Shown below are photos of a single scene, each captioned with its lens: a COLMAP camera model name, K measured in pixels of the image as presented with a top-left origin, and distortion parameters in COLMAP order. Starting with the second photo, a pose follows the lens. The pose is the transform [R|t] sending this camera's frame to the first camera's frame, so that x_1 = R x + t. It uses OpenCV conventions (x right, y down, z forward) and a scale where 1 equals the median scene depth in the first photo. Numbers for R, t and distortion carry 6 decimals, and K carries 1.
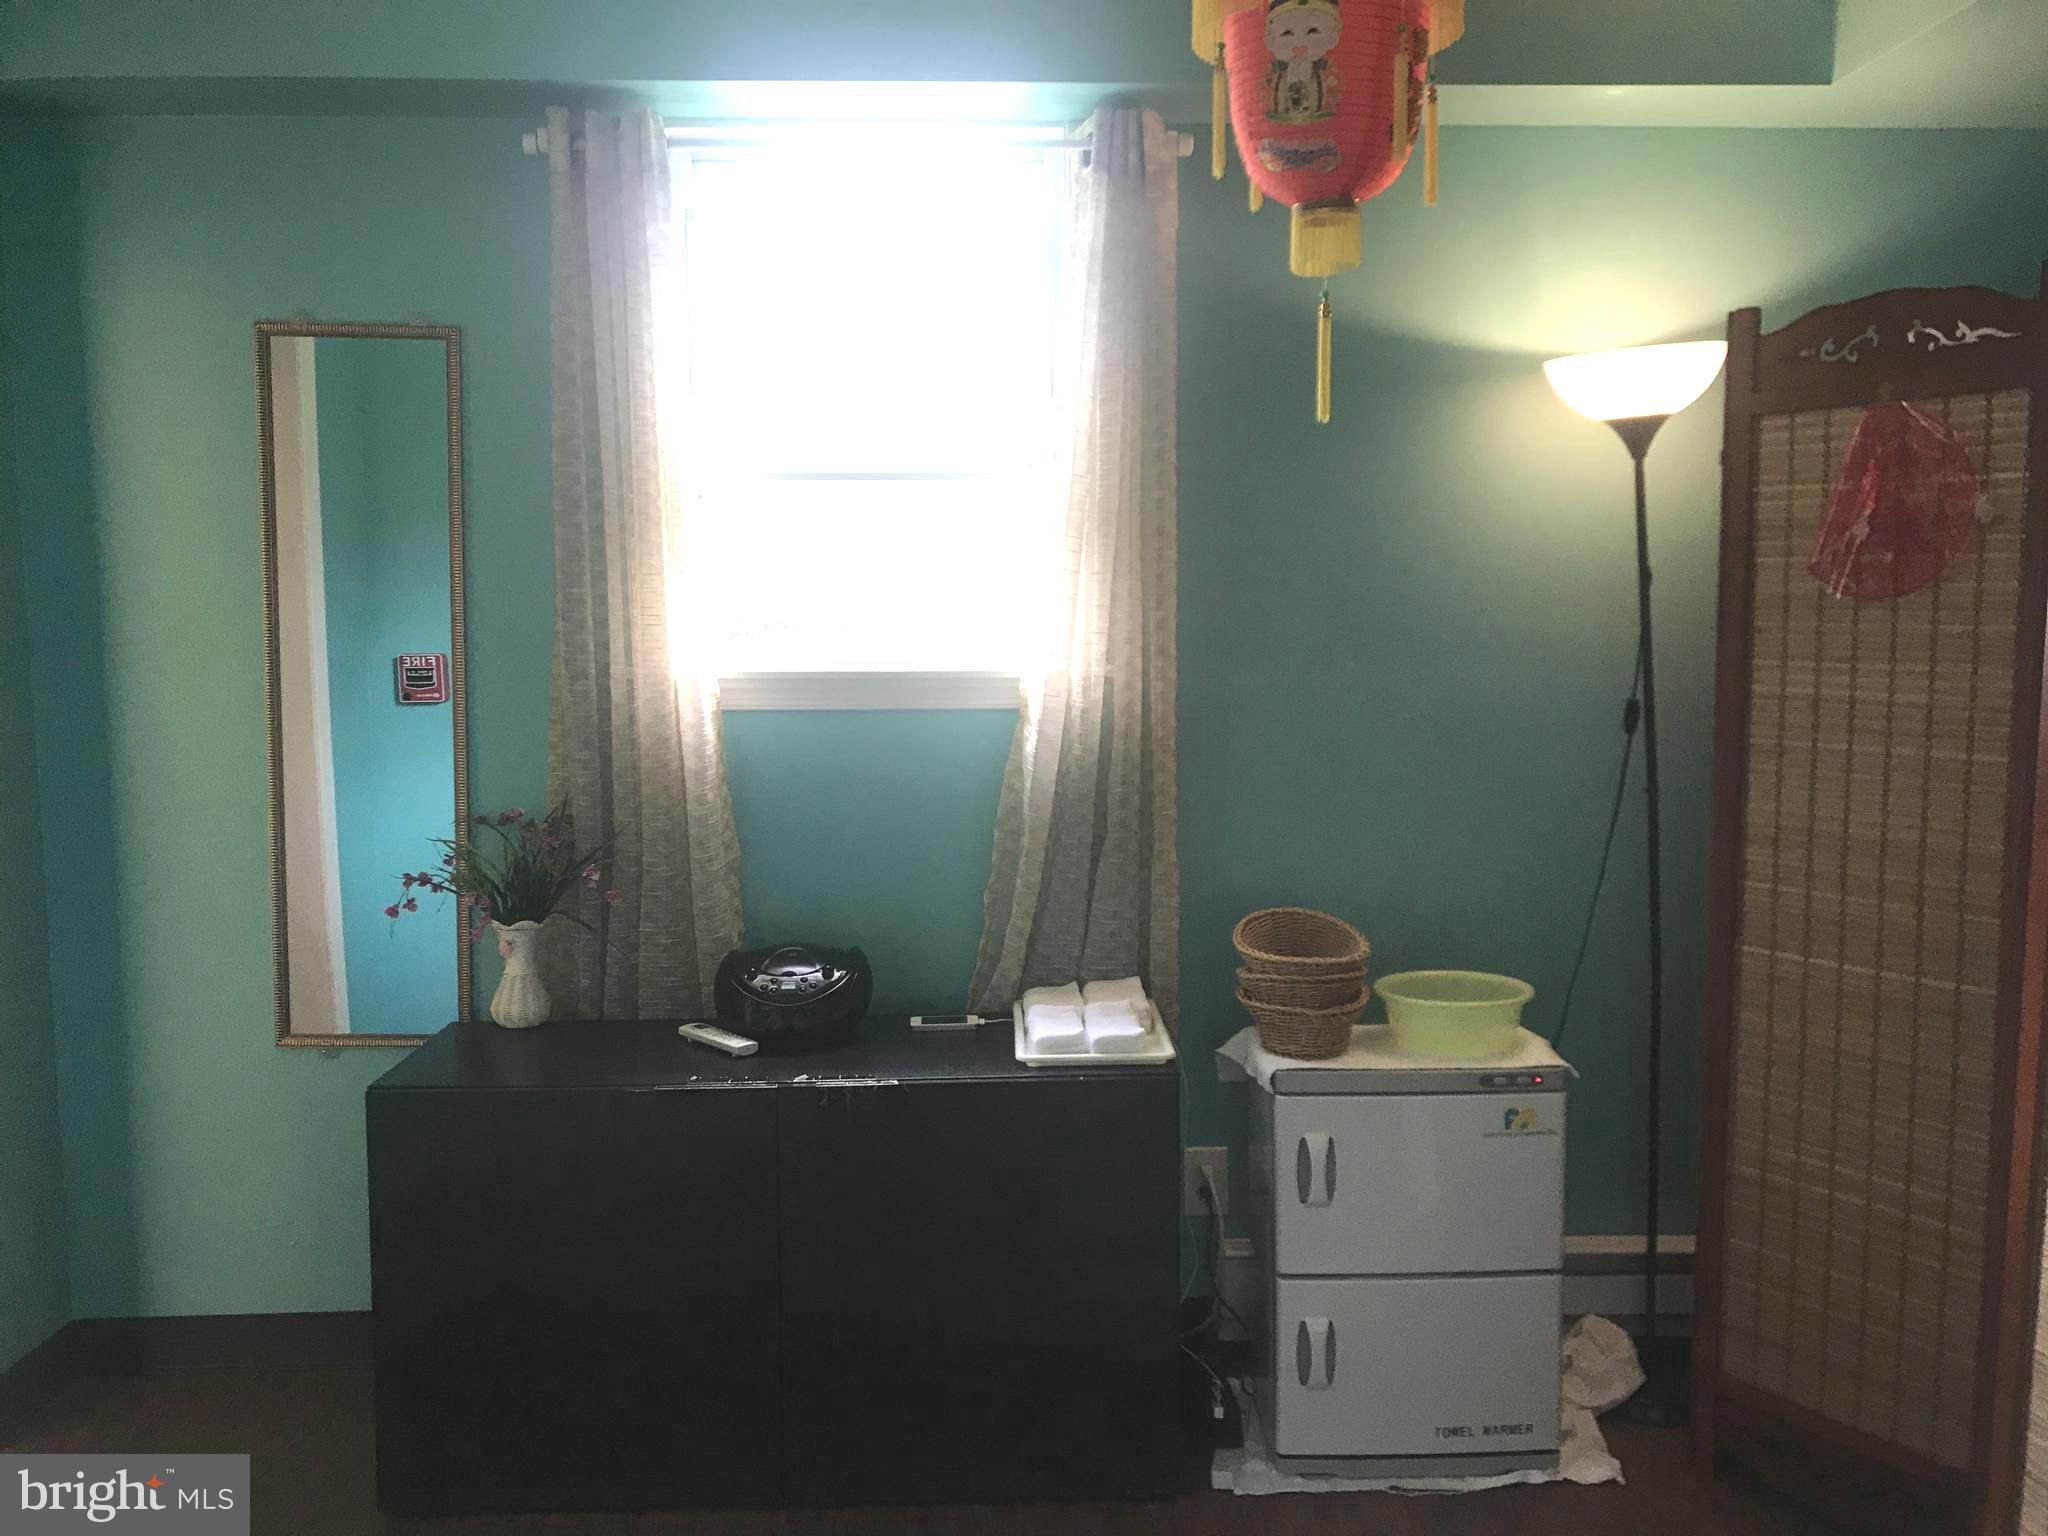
lens RADIAL K [[1646.7, 0, 1018.3], [0, 1646.7, 761.6], [0, 0, 1]] dist [0.090877, -0.204774]
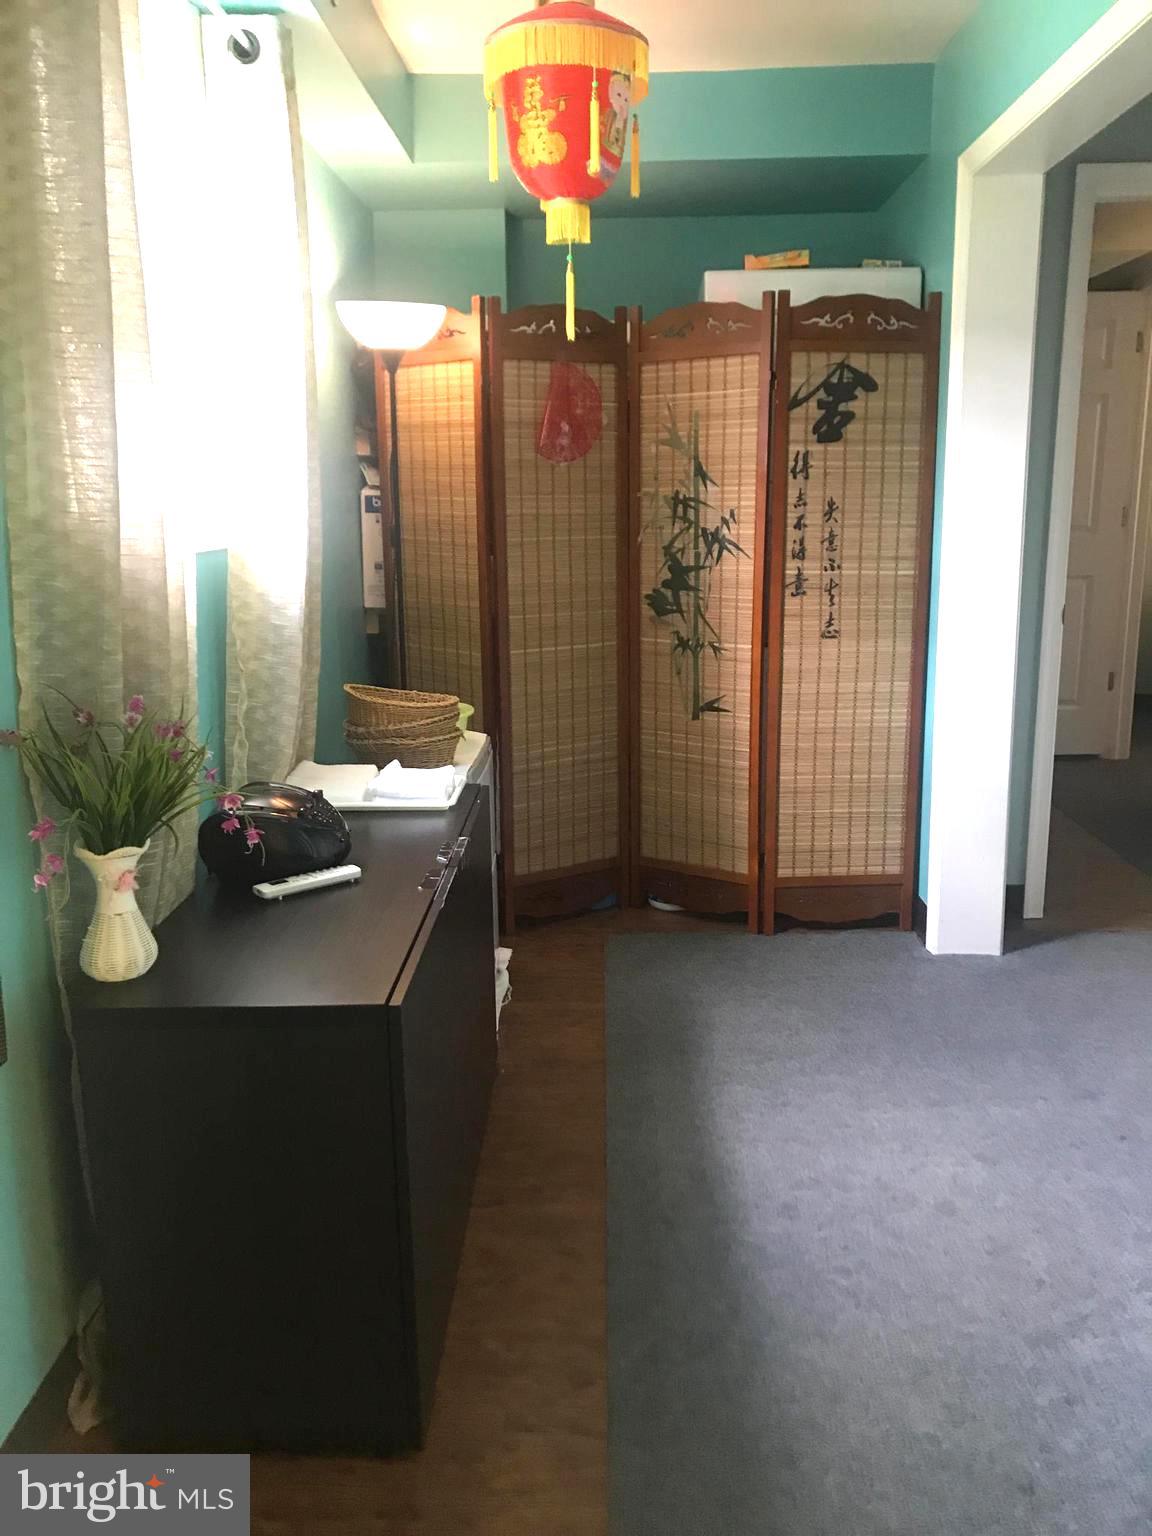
lens RADIAL K [[1235.0, 0, 570.3], [0, 1235.0, 759.3], [0, 0, 1]] dist [0.090877, -0.204774]
pose [[0.065218, -0.213534, 0.974756, -0.994571], [0.101369, 0.973200, 0.206411, -0.054649], [-0.992709, 0.085348, 0.085116, 0.858558]]
